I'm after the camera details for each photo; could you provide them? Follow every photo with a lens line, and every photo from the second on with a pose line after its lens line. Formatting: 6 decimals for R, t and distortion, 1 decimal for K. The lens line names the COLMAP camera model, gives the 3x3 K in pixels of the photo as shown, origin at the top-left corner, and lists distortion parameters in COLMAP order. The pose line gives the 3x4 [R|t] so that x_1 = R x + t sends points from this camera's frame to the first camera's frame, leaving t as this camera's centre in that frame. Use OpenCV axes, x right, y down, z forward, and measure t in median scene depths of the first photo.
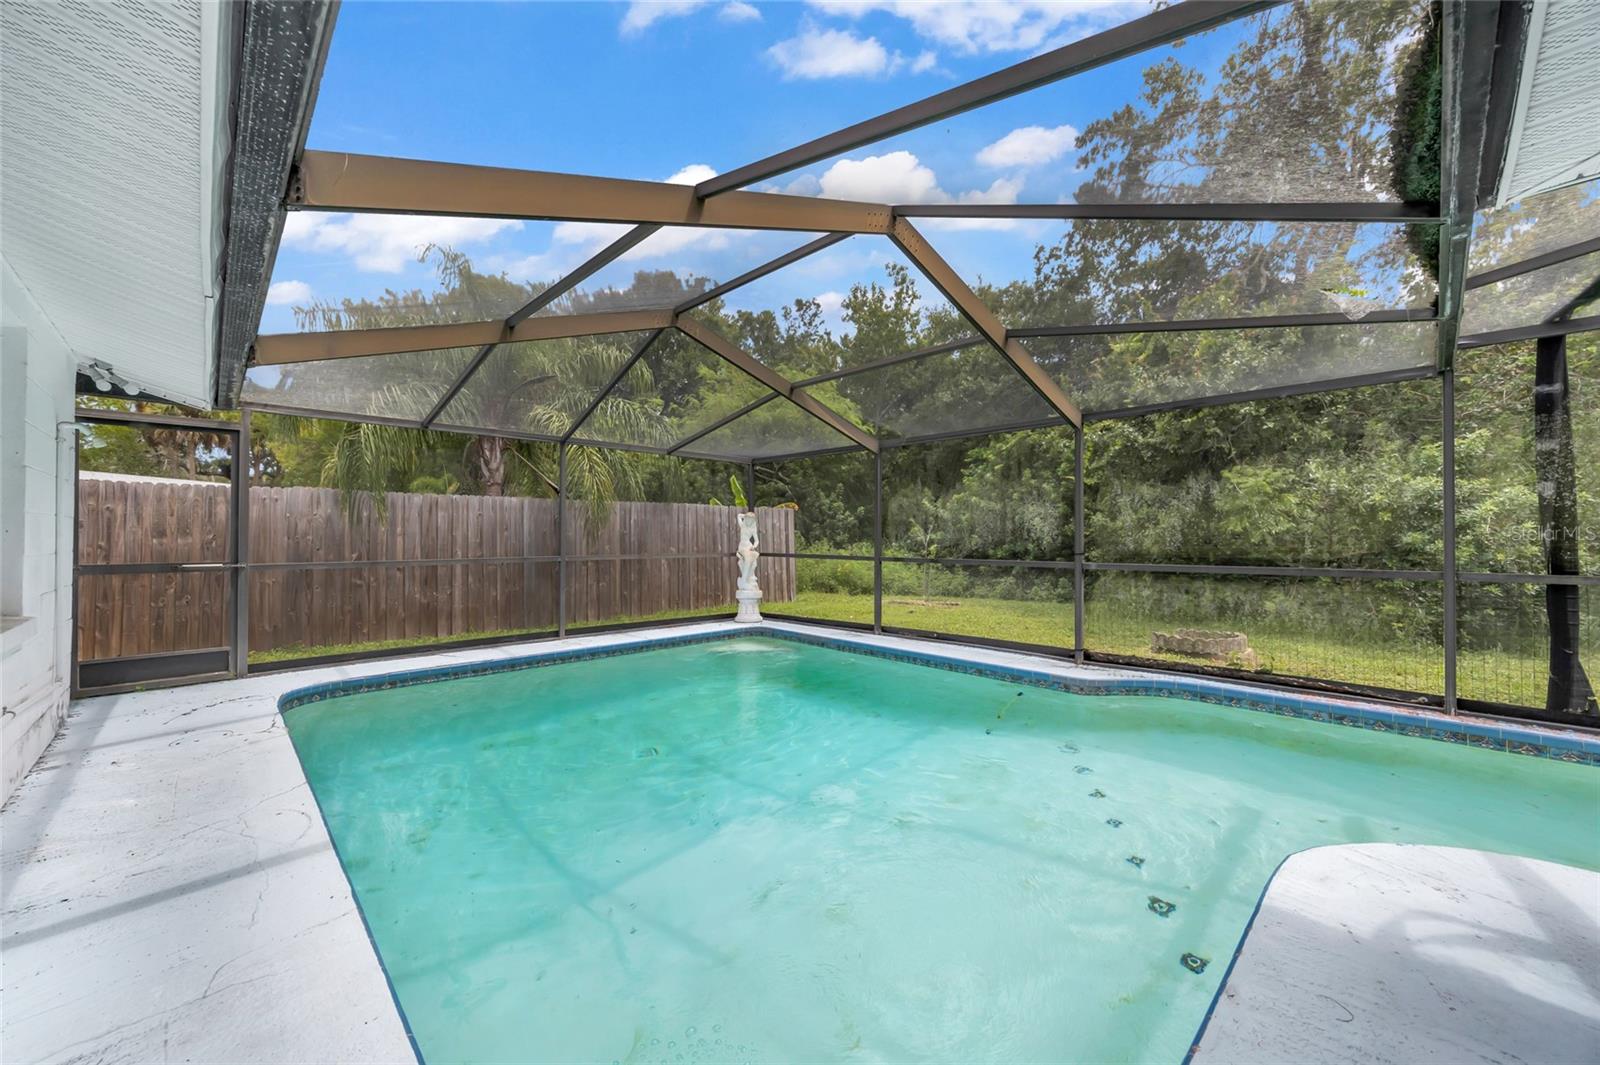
lens RADIAL K [[618.8, 0, 800.0], [0, 618.8, 532.5], [0, 0, 1]] dist [-0.000753, -0.000027]
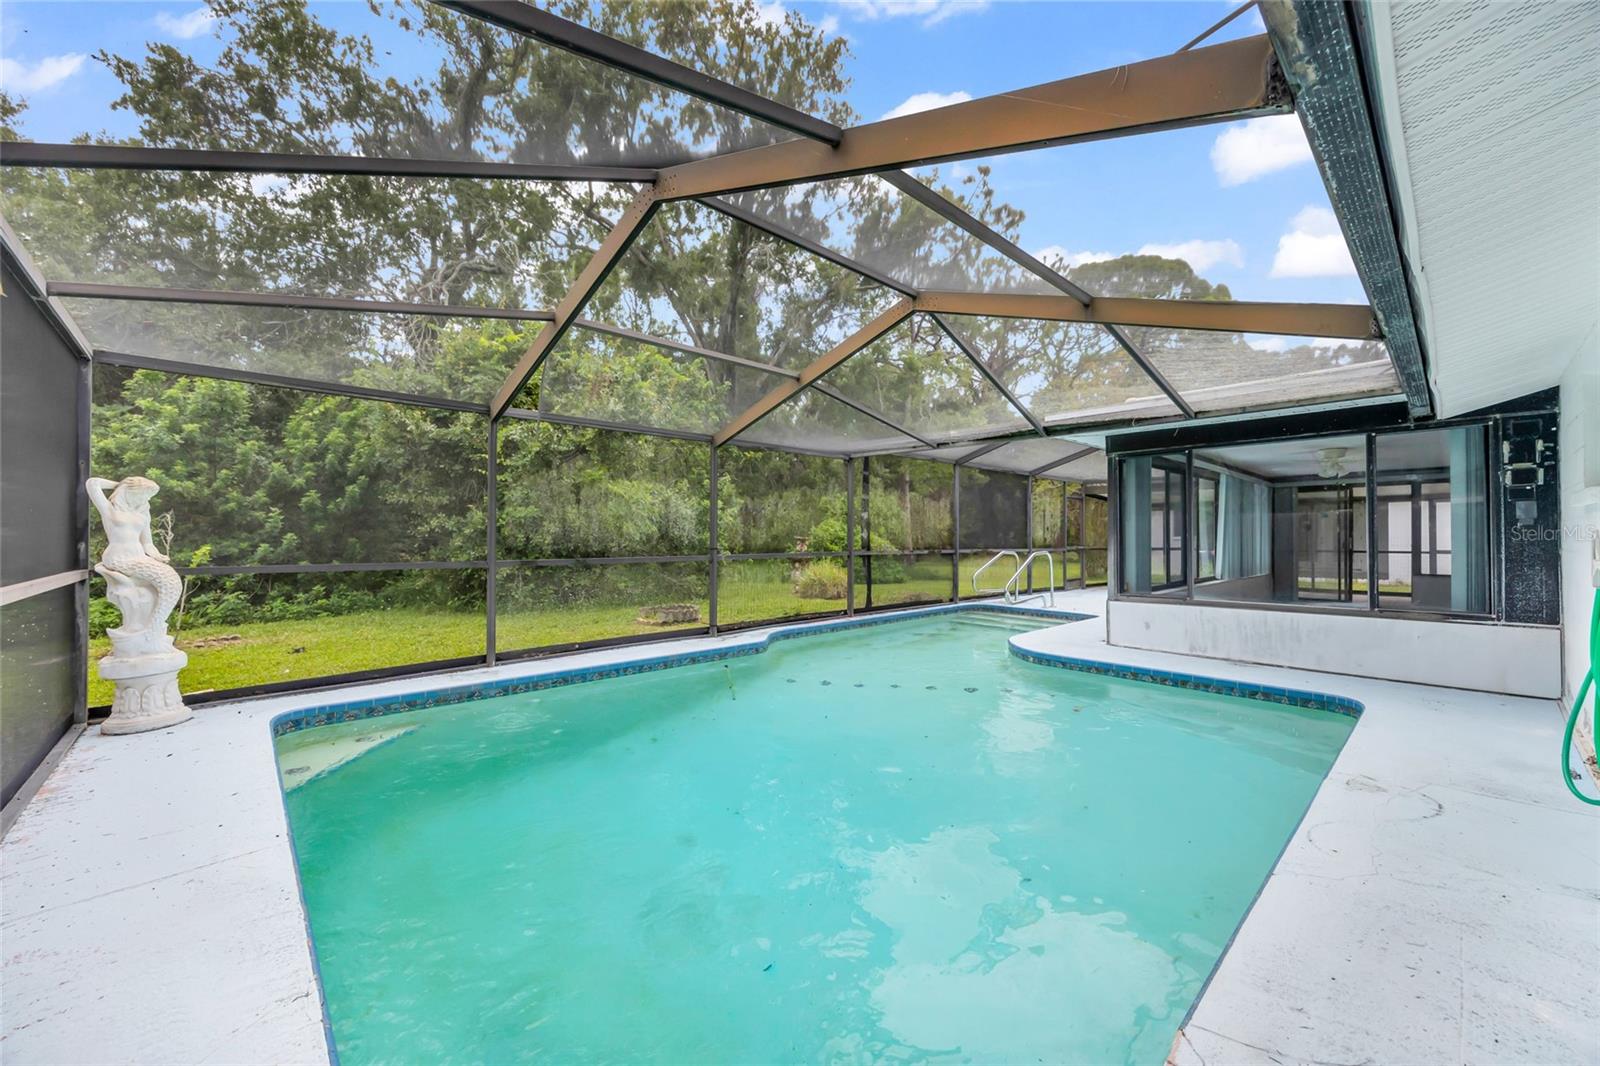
lens RADIAL K [[618.8, 0, 800.0], [0, 618.8, 533.0], [0, 0, 1]] dist [-0.000753, -0.000027]
pose [[0.016536, 0.003720, 0.999856, -0.630664], [-0.008879, 0.999954, -0.003573, 0.002203], [-0.999824, -0.008819, 0.016568, 0.624297]]
